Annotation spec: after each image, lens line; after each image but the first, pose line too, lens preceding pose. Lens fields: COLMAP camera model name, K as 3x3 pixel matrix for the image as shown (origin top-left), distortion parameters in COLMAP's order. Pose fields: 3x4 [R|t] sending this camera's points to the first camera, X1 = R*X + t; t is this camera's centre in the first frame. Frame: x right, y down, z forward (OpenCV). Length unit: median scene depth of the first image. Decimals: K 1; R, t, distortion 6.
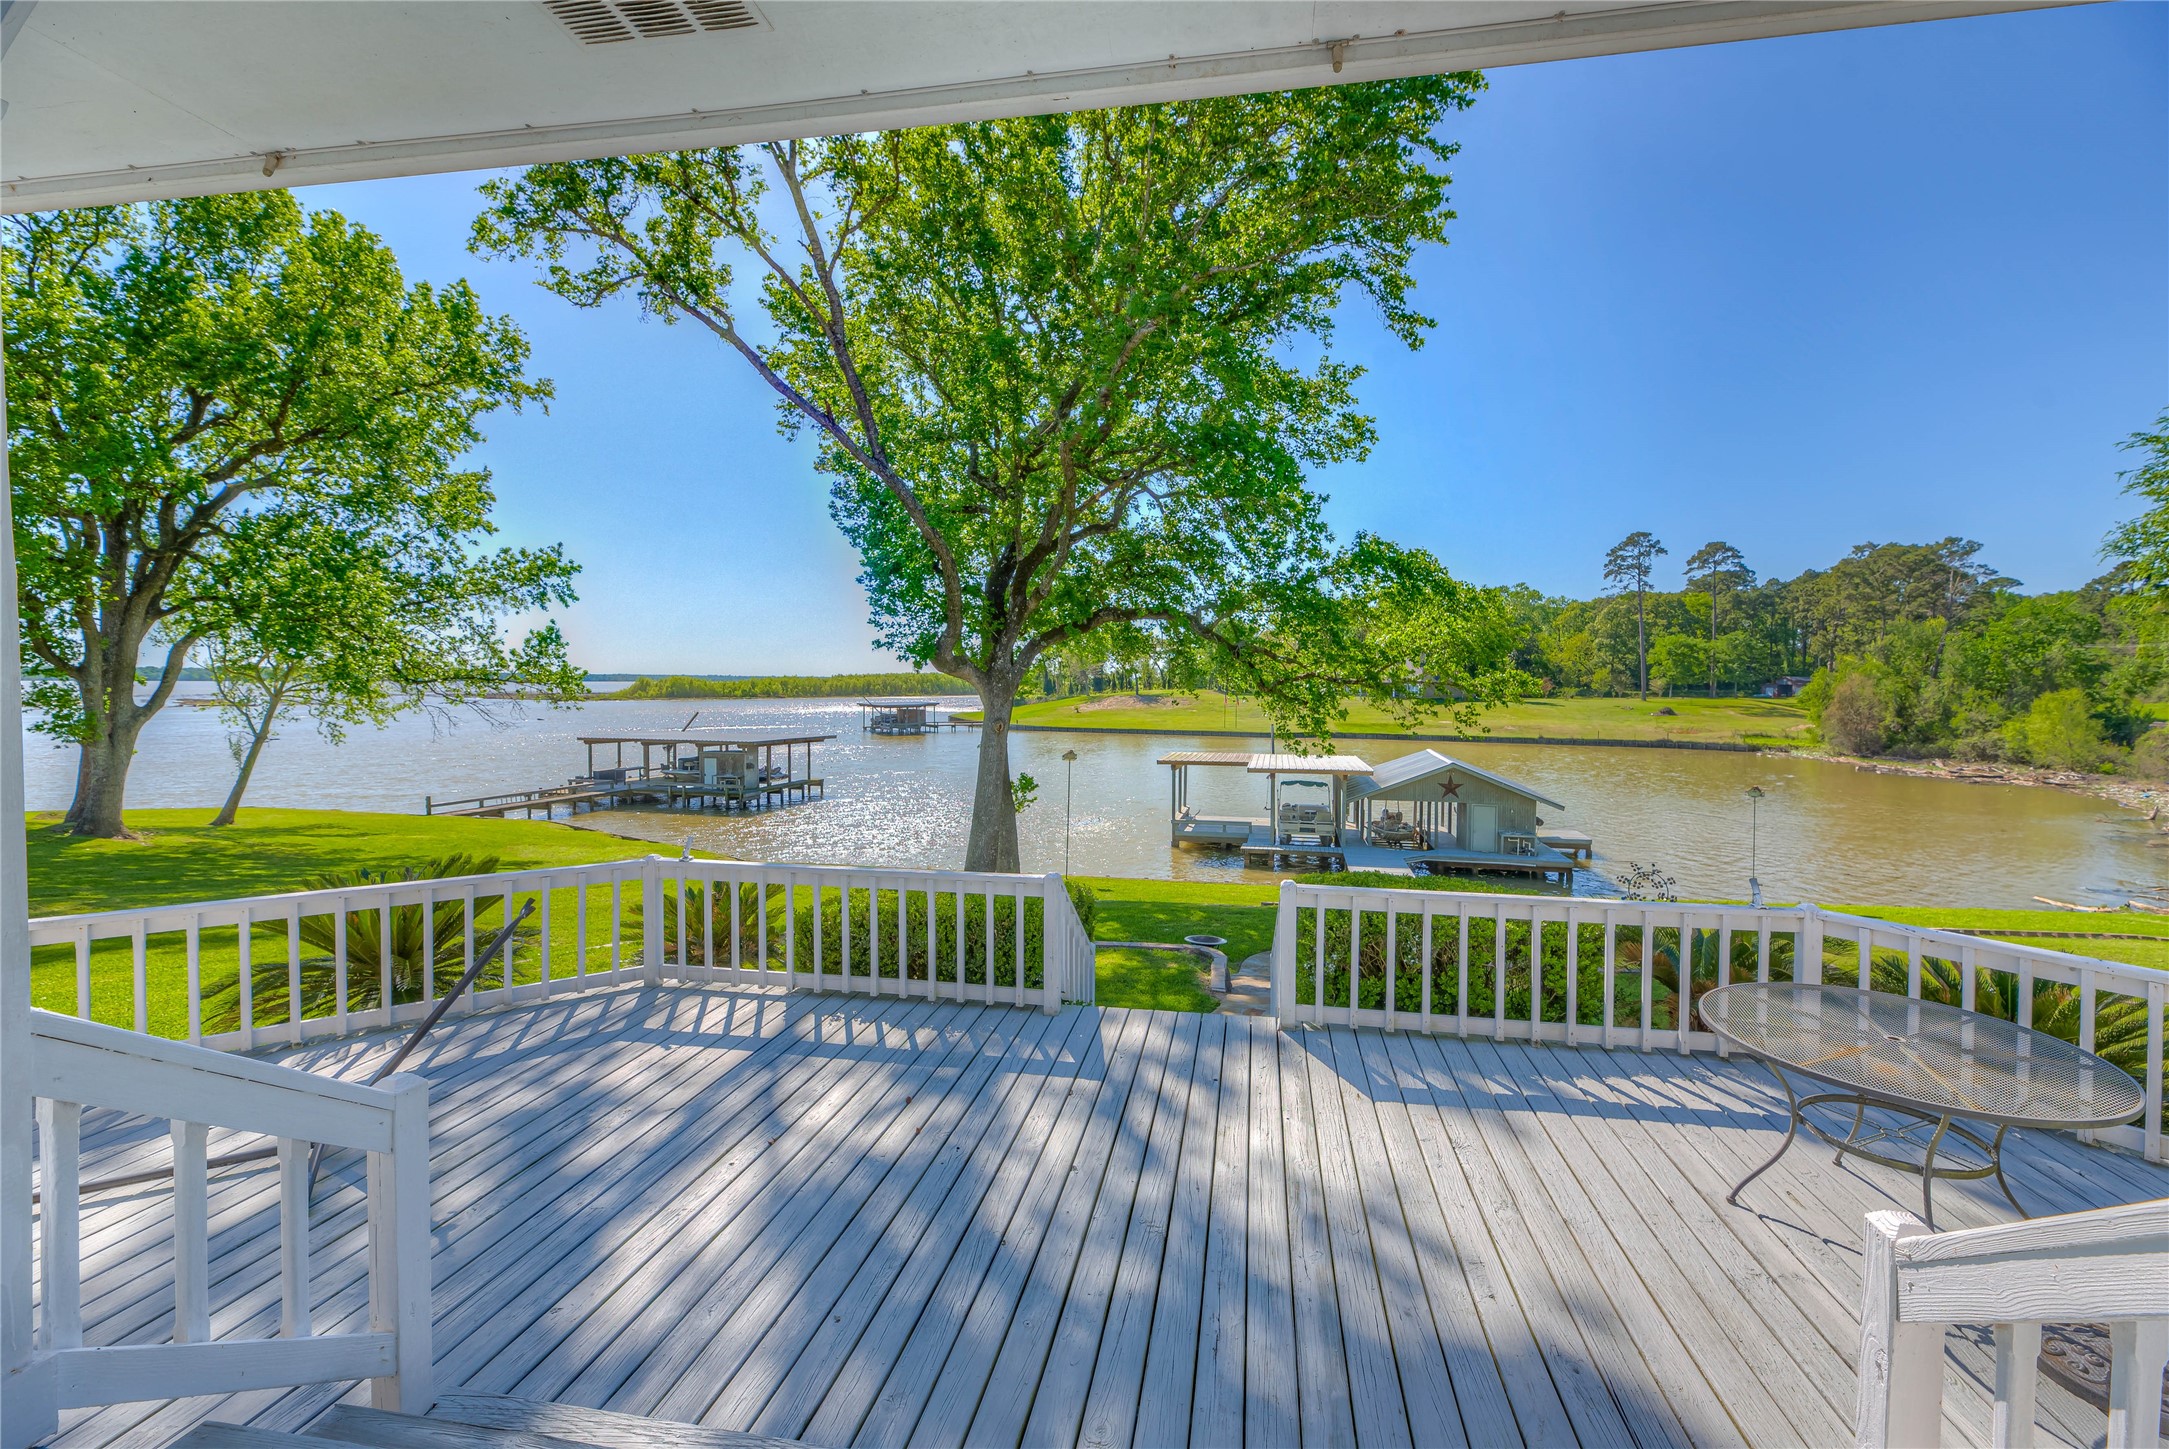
lens RADIAL K [[878.7, 0, 1096.0], [0, 878.7, 722.4], [0, 0, 1]] dist [0.000916, 0.000049]
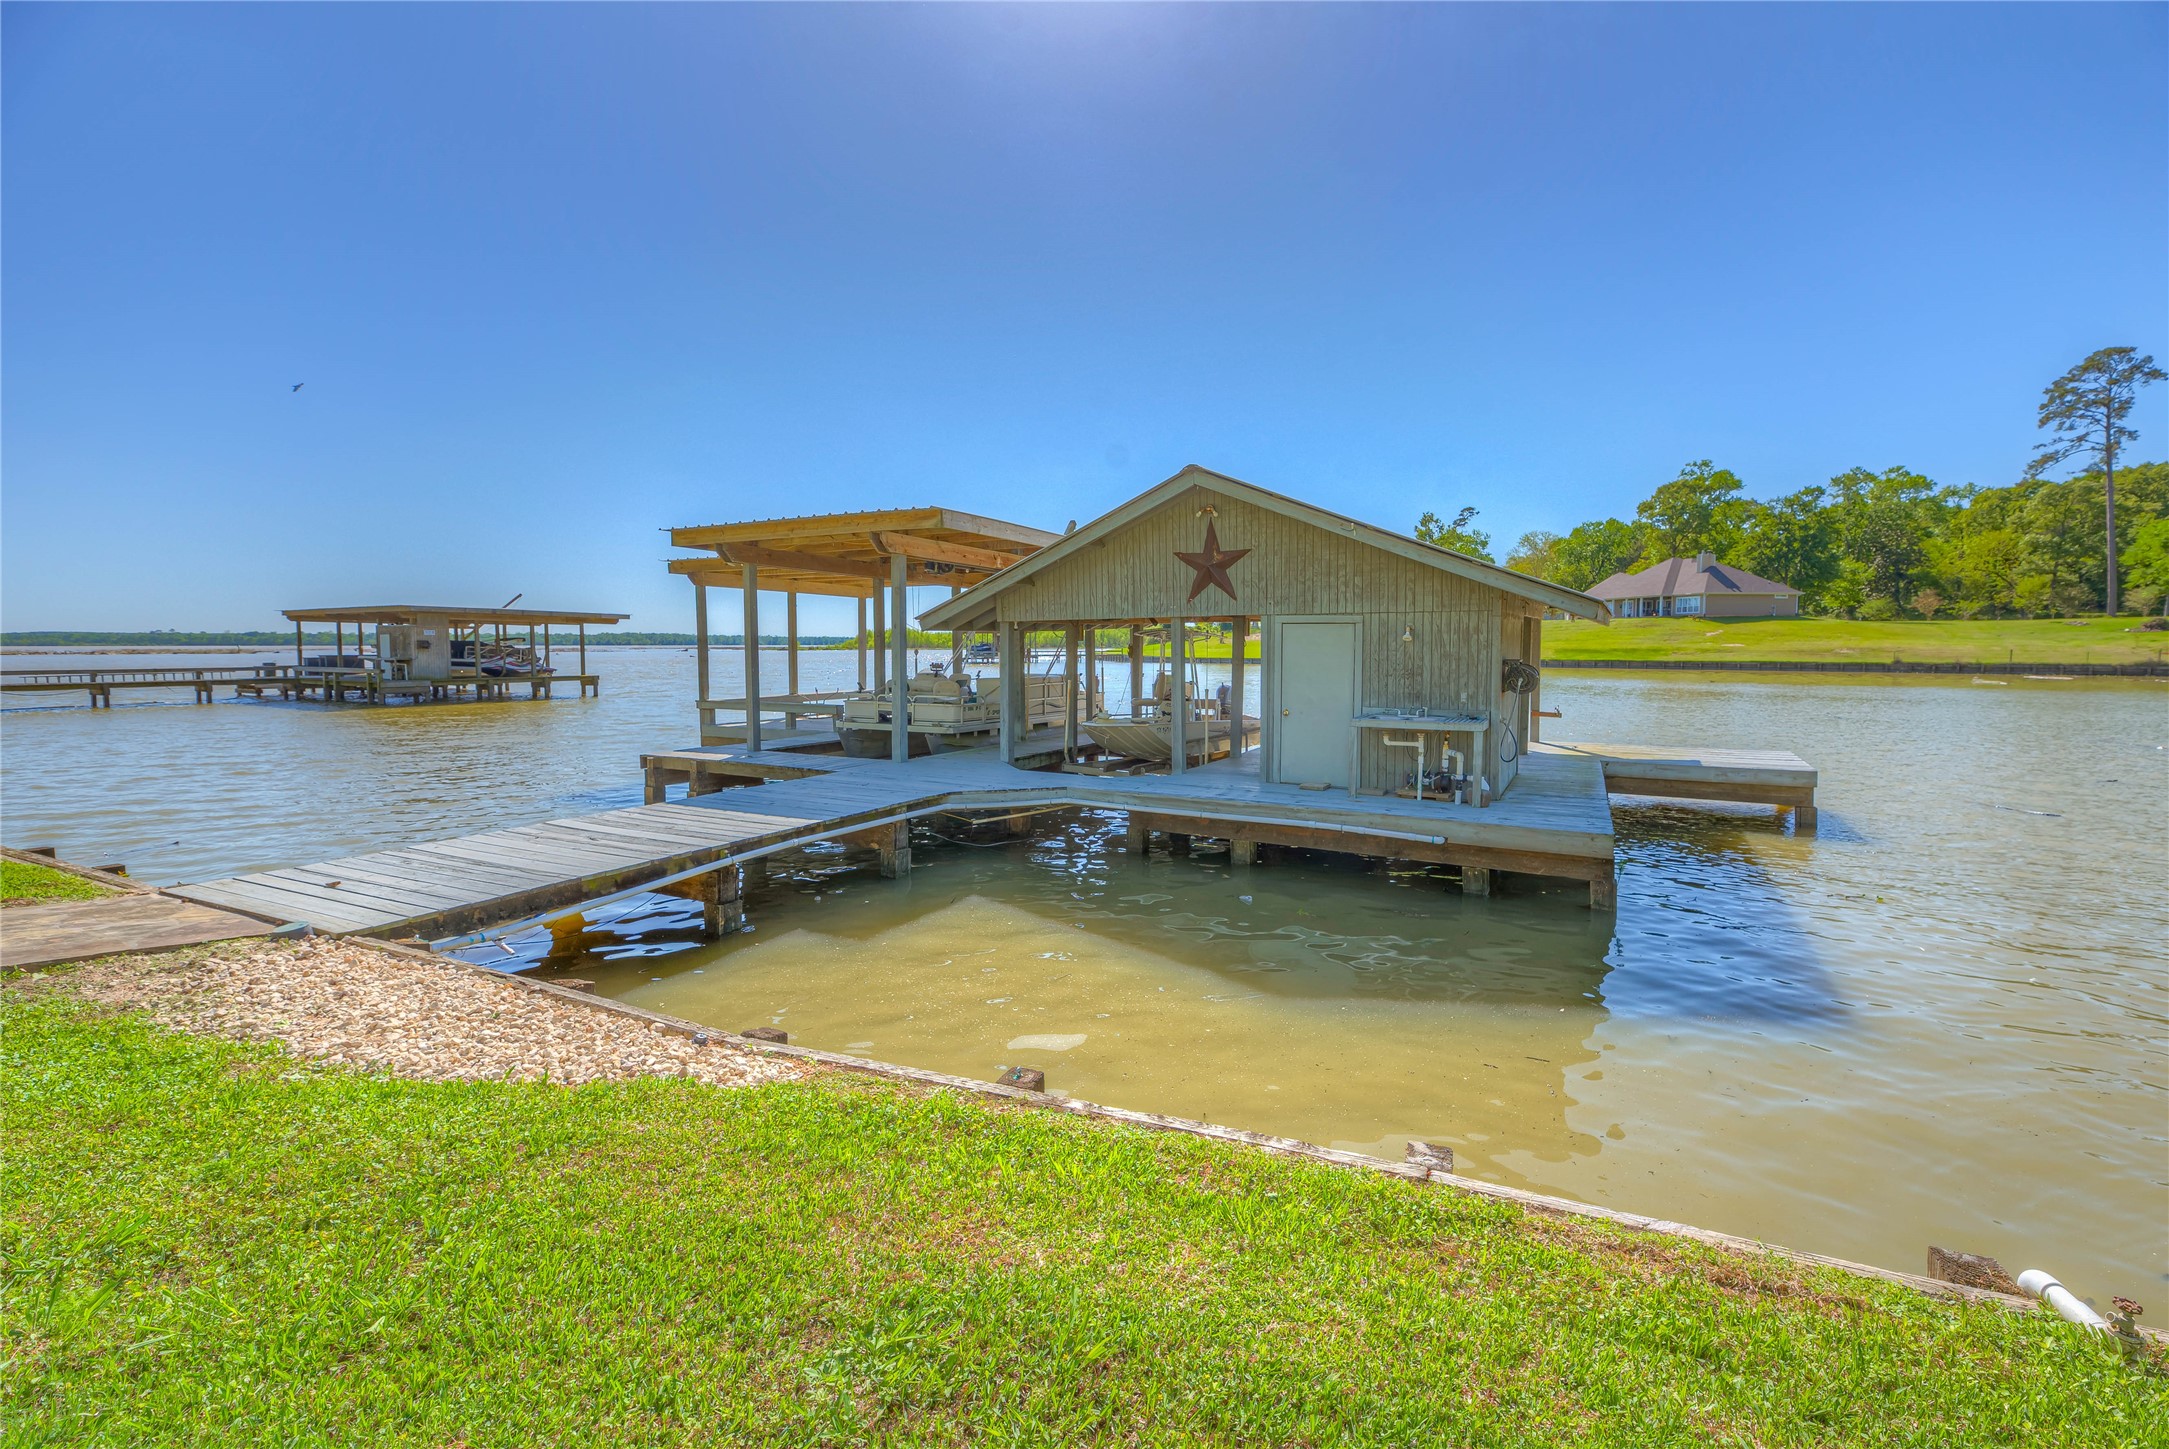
lens RADIAL K [[894.9, 0, 1109.7], [0, 894.9, 705.7], [0, 0, 1]] dist [0.000312, -0.000068]
pose [[0.958804, 0.012222, -0.283806, 0.287334], [-0.006450, 0.999753, 0.021263, 0.072336], [0.283996, -0.018556, 0.958646, 0.440025]]
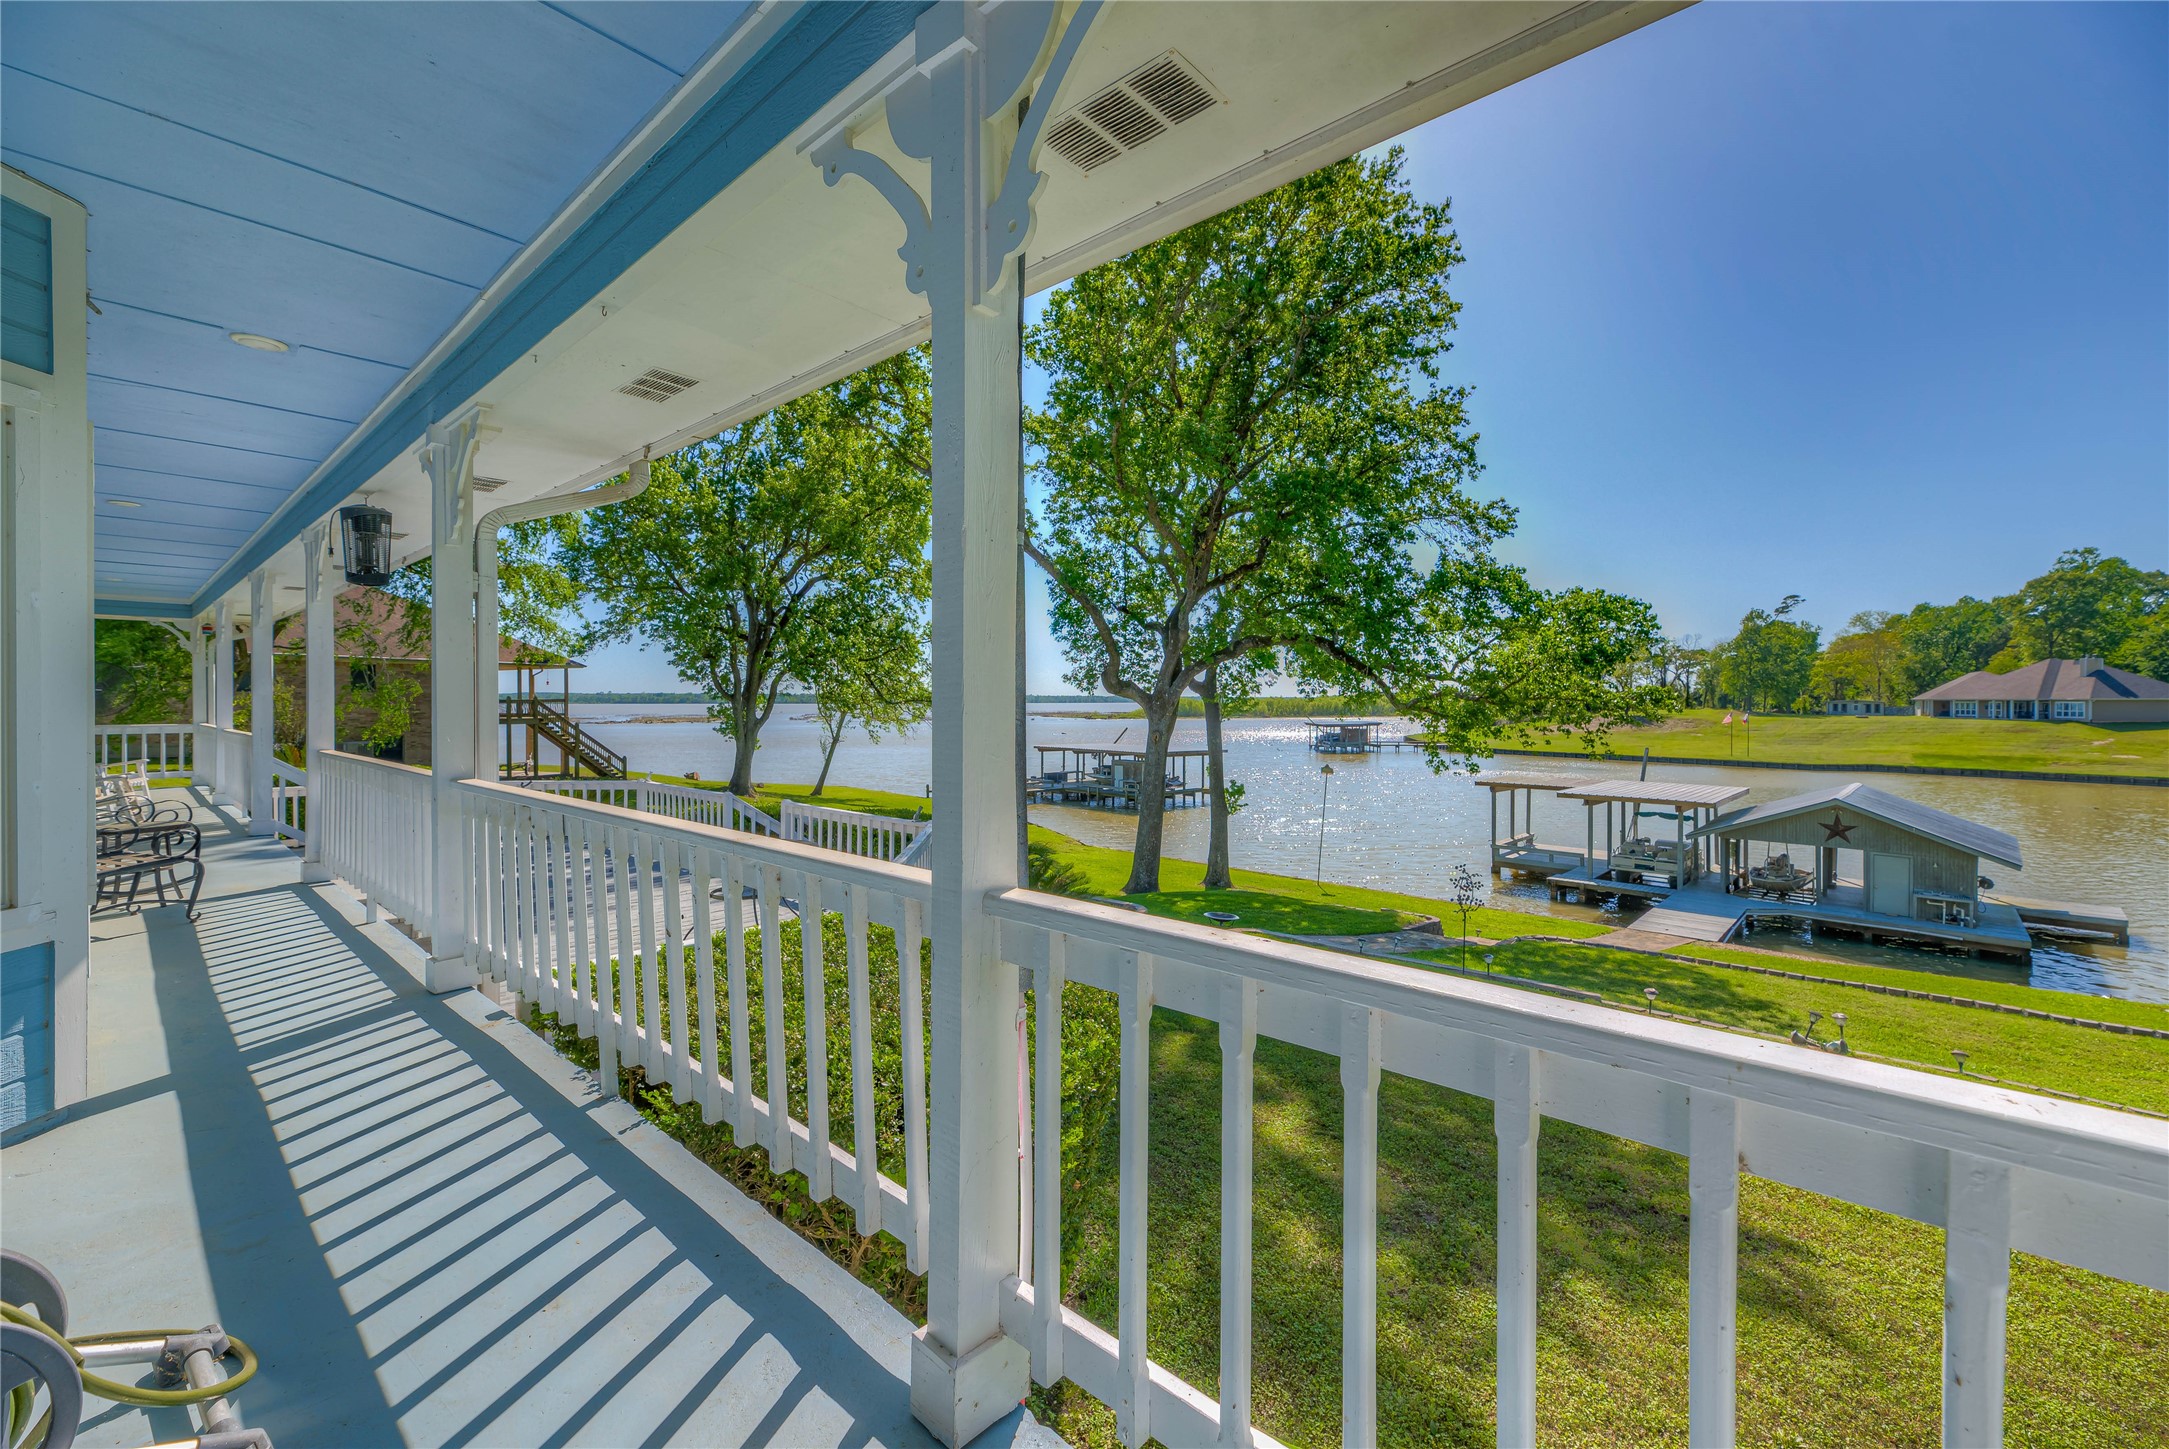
lens RADIAL K [[863.5, 0, 1089.5], [0, 863.5, 714.8], [0, 0, 1]] dist [-0.000073, 0.000004]
pose [[0.843463, 0.003308, -0.537177, 0.158150], [-0.020406, 0.999457, -0.025886, 0.002502], [0.536800, 0.032796, 0.843072, -0.022261]]
